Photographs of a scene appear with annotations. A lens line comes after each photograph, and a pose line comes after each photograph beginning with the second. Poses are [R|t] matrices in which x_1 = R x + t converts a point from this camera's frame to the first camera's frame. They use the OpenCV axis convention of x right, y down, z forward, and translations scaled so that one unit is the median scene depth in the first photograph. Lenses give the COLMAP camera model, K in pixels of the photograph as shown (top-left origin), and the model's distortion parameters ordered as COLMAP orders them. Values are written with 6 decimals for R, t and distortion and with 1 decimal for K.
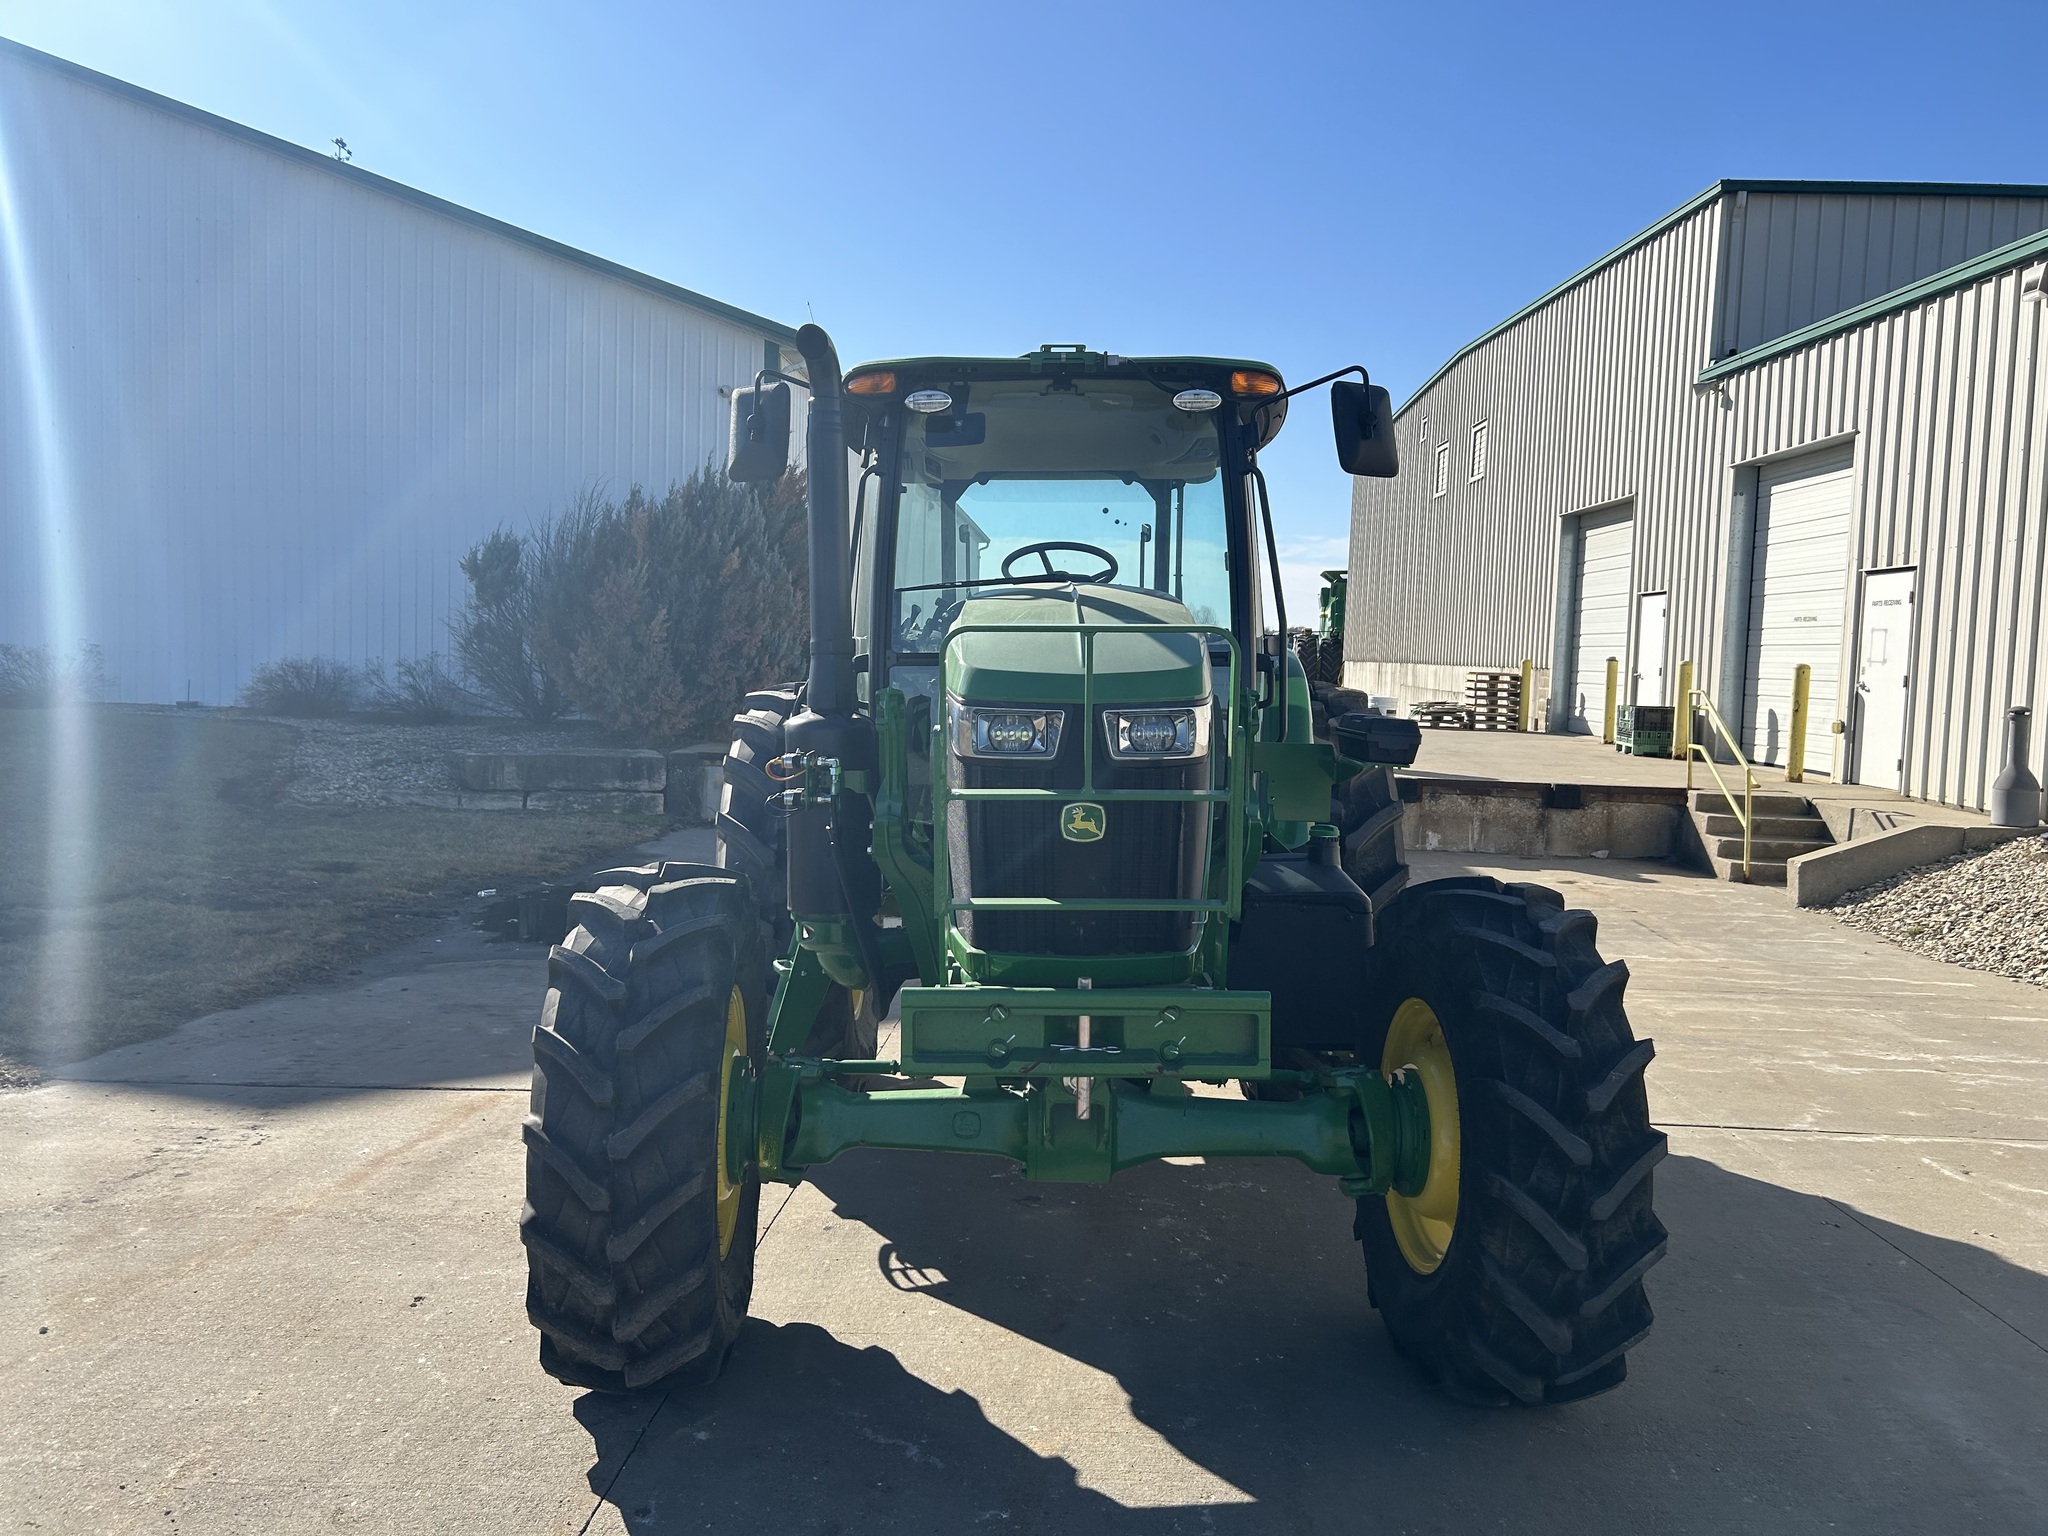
lens RADIAL K [[1542.6, 0, 1015.3], [0, 1542.6, 762.0], [0, 0, 1]] dist [0.087042, -0.155870]
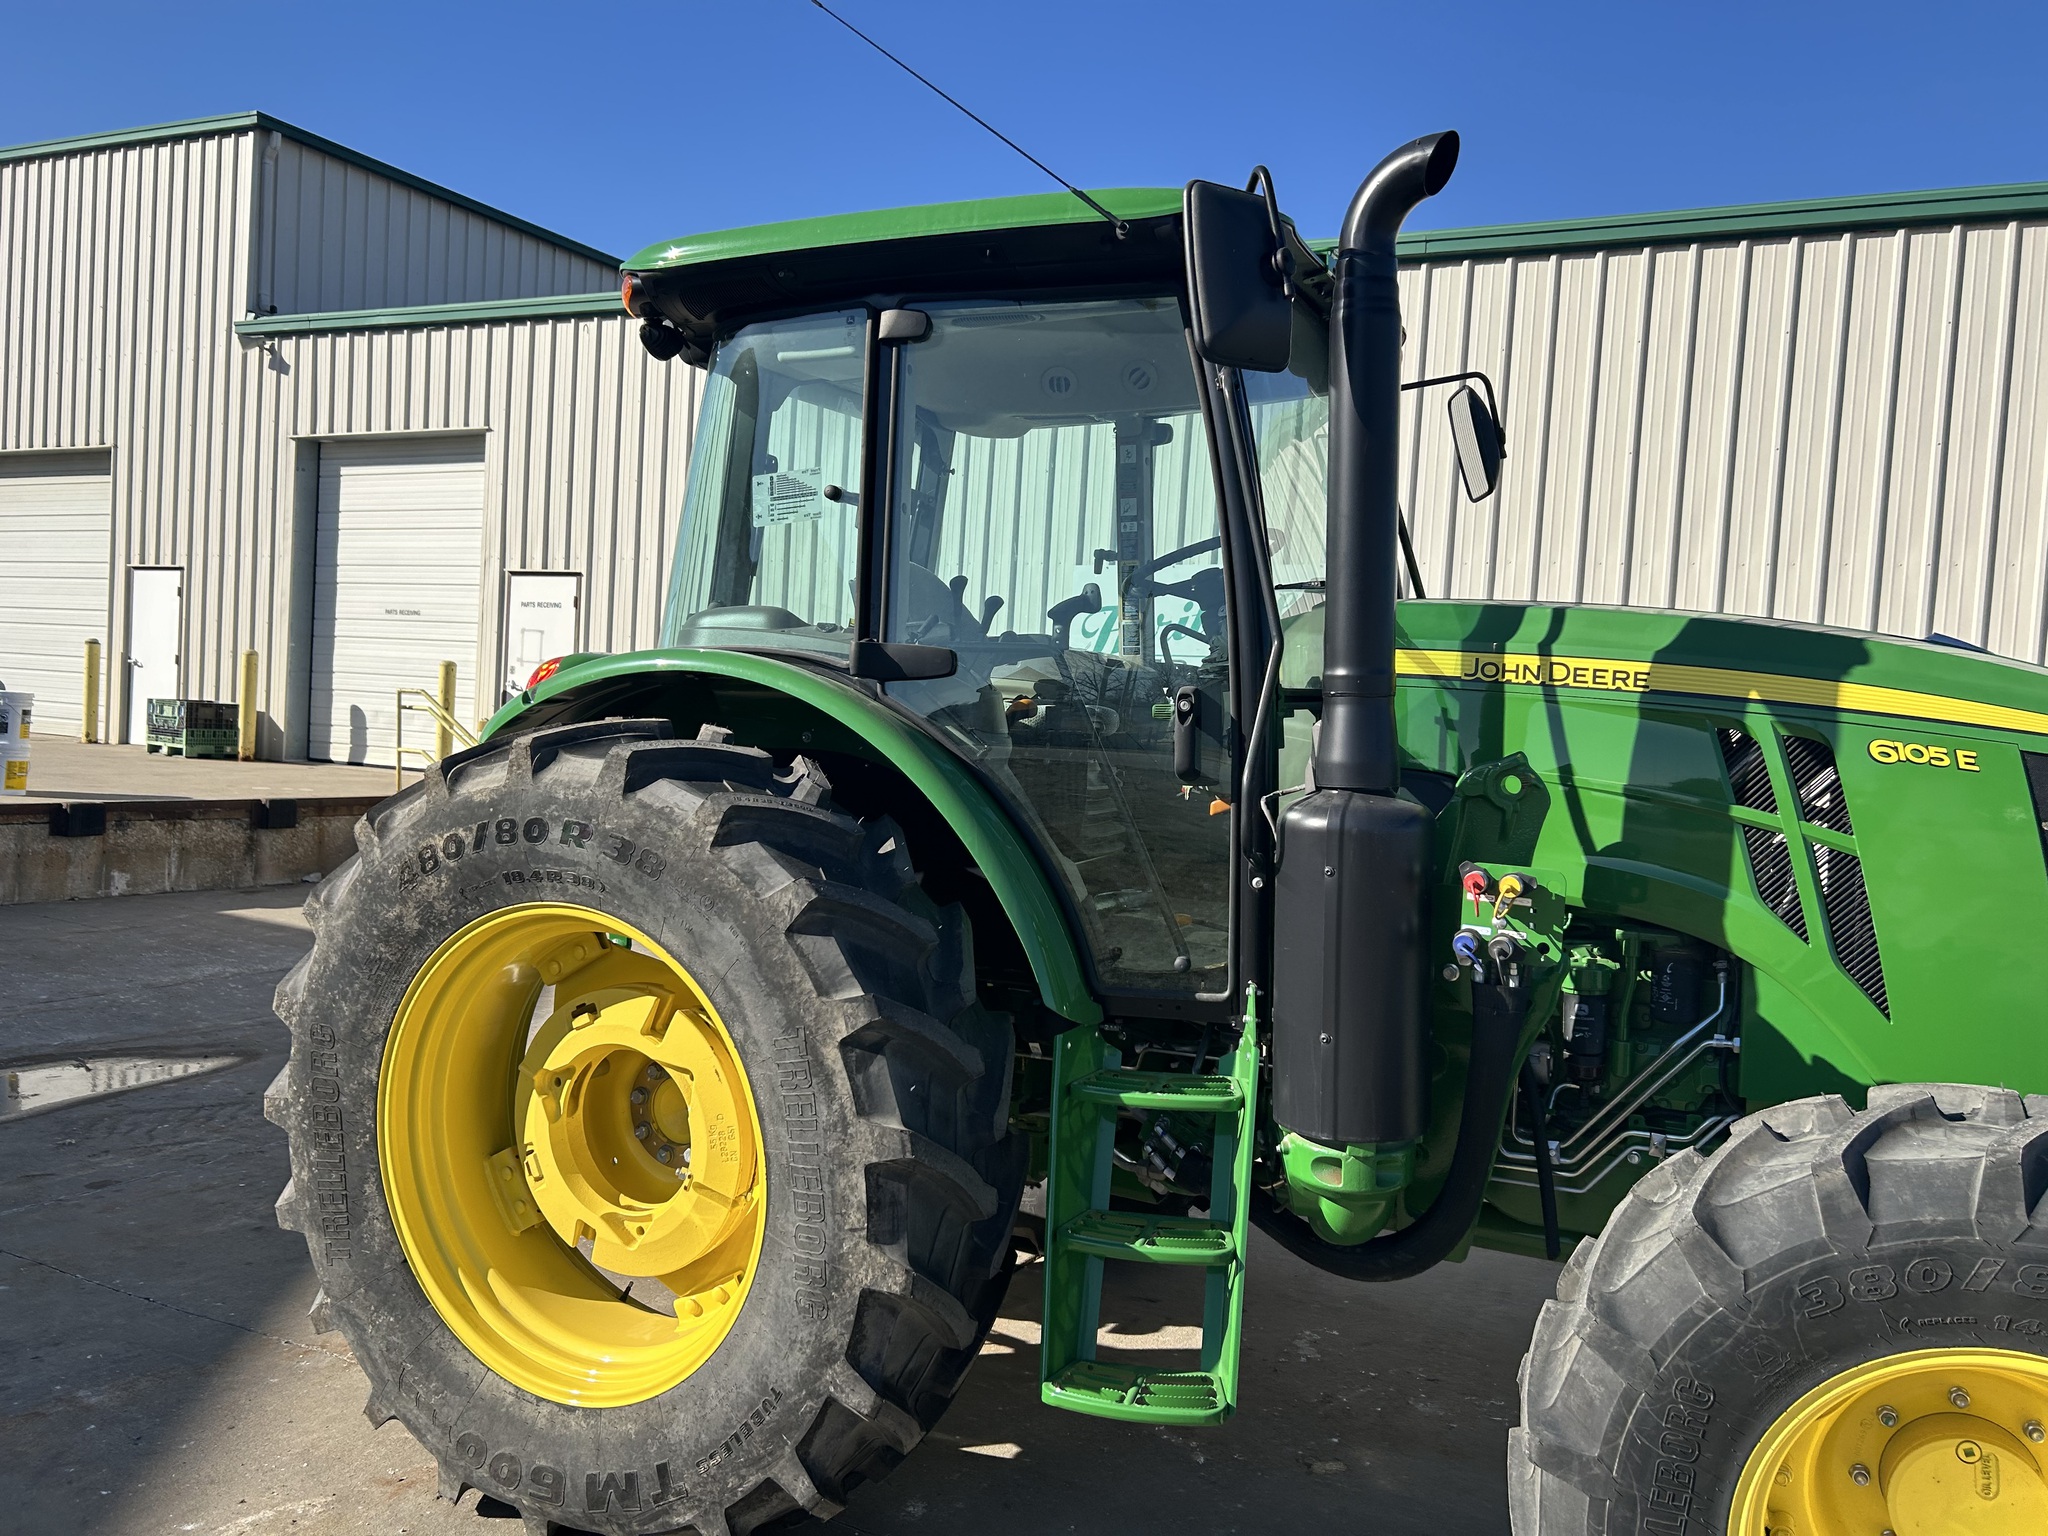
lens RADIAL K [[1548.4, 0, 1026.2], [0, 1548.4, 787.1], [0, 0, 1]] dist [0.062411, -0.078422]
pose [[0.431946, -0.050861, 0.900464, -0.193421], [0.022720, 0.998705, 0.045511, -0.017961], [-0.901613, 0.000800, 0.432542, 0.223467]]
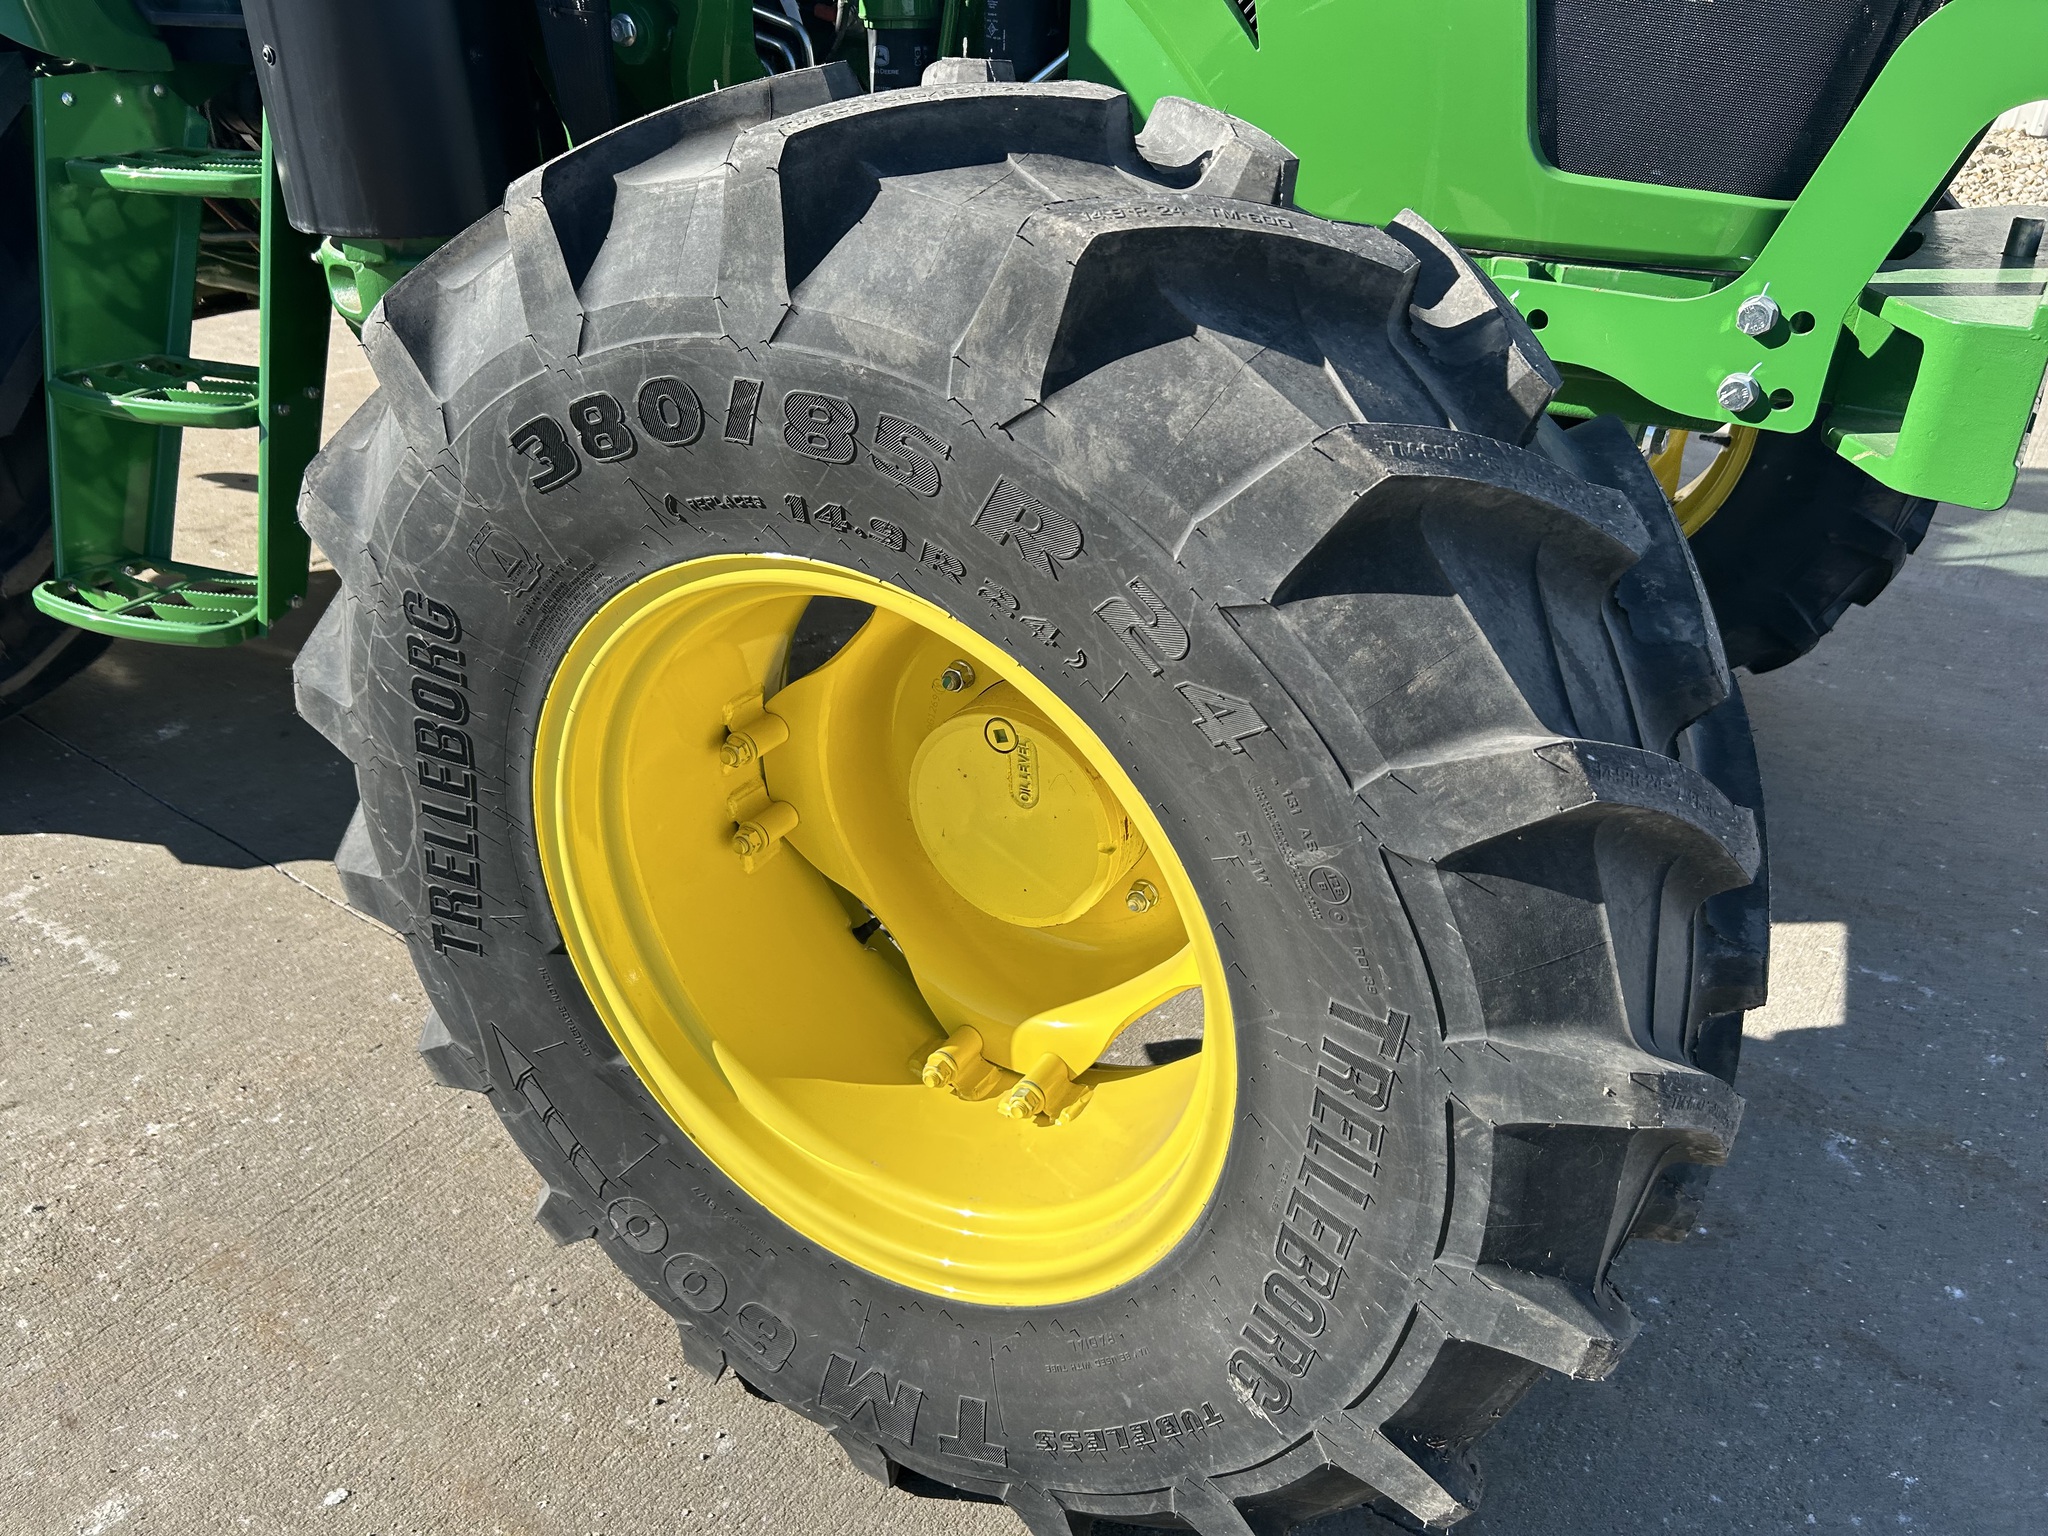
lens RADIAL K [[1541.9, 0, 1050.2], [0, 1541.9, 752.5], [0, 0, 1]] dist [0.072371, -0.083767]
pose [[0.525548, -0.404379, 0.748517, -0.108199], [0.018210, 0.884962, 0.465307, 0.007851], [-0.850569, -0.230910, 0.472453, 0.173378]]
